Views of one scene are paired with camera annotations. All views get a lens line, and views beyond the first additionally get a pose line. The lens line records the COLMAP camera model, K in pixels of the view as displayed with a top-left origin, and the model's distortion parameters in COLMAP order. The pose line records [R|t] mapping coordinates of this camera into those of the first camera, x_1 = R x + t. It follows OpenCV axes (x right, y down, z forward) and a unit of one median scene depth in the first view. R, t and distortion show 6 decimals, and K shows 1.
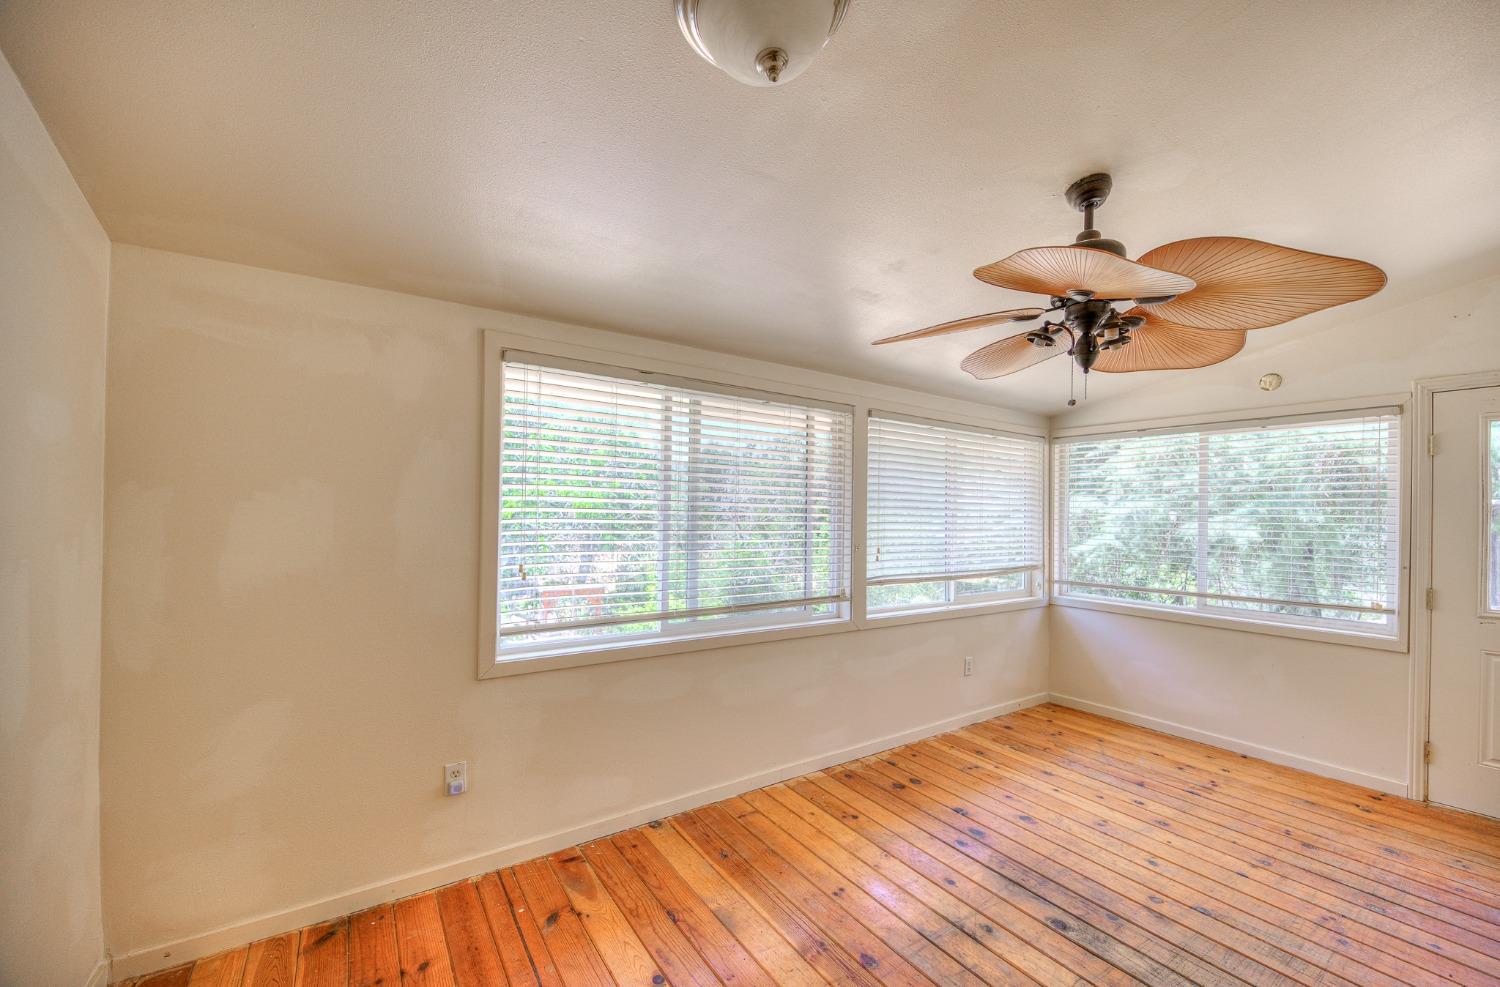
lens RADIAL K [[591.8, 0, 772.2], [0, 591.8, 515.0], [0, 0, 1]] dist [-0.012354, -0.000753]
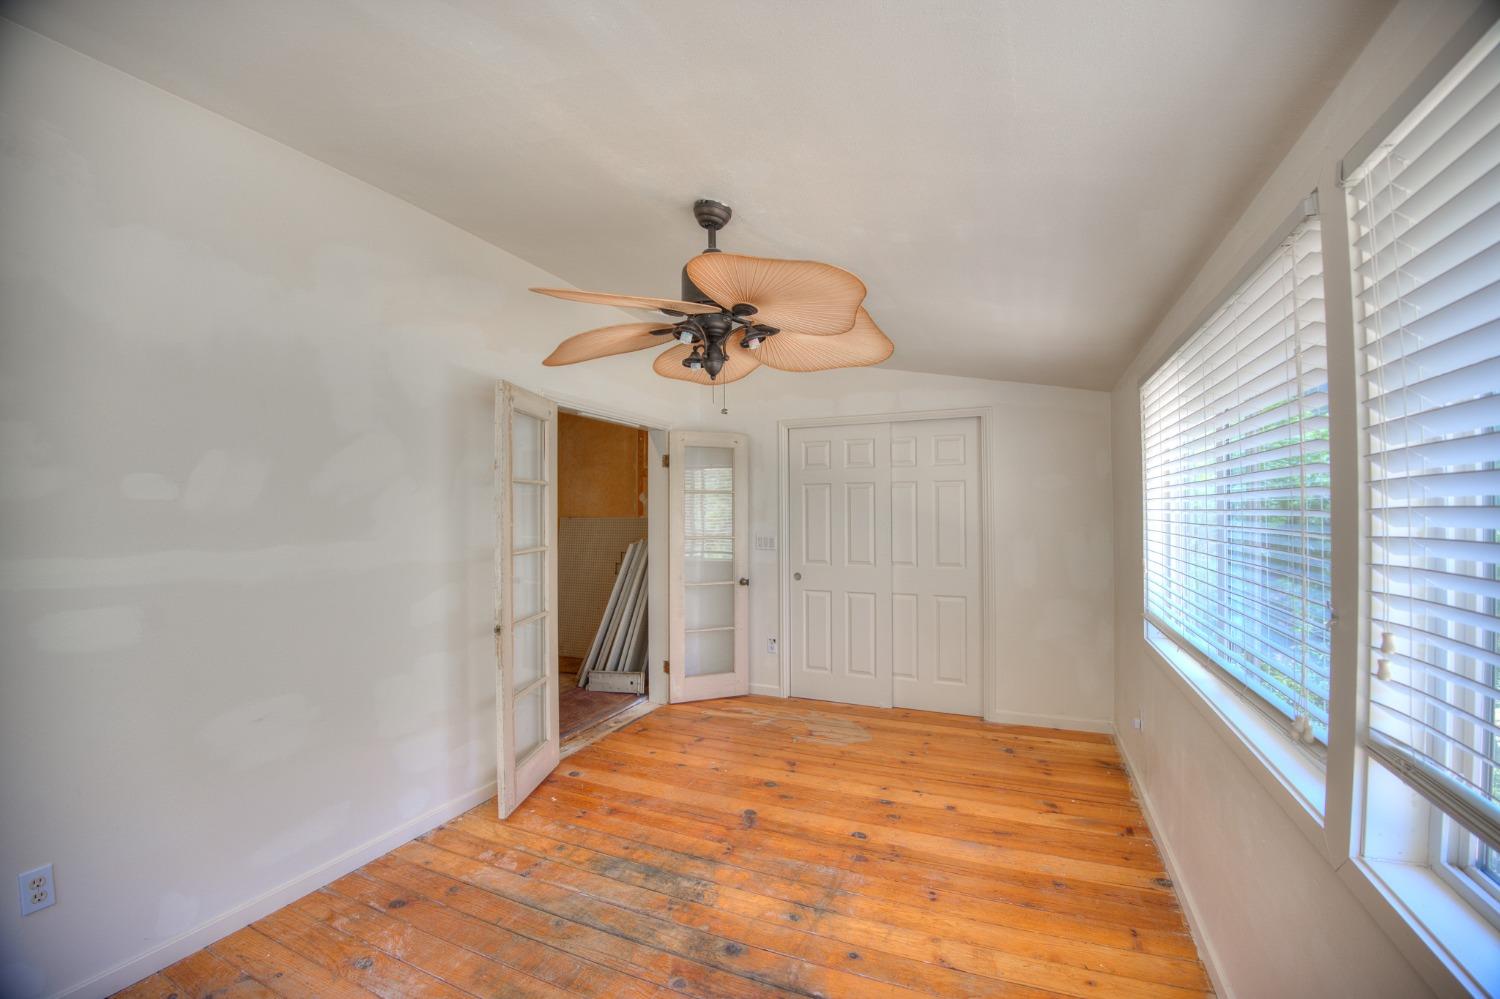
lens RADIAL K [[602.1, 0, 755.1], [0, 602.1, 505.8], [0, 0, 1]] dist [-0.045744, 0.000930]
pose [[-0.854784, -0.013893, -0.518797, 0.948956], [-0.004773, 0.999810, -0.018909, 0.006859], [0.518961, -0.013687, -0.854688, 1.815083]]
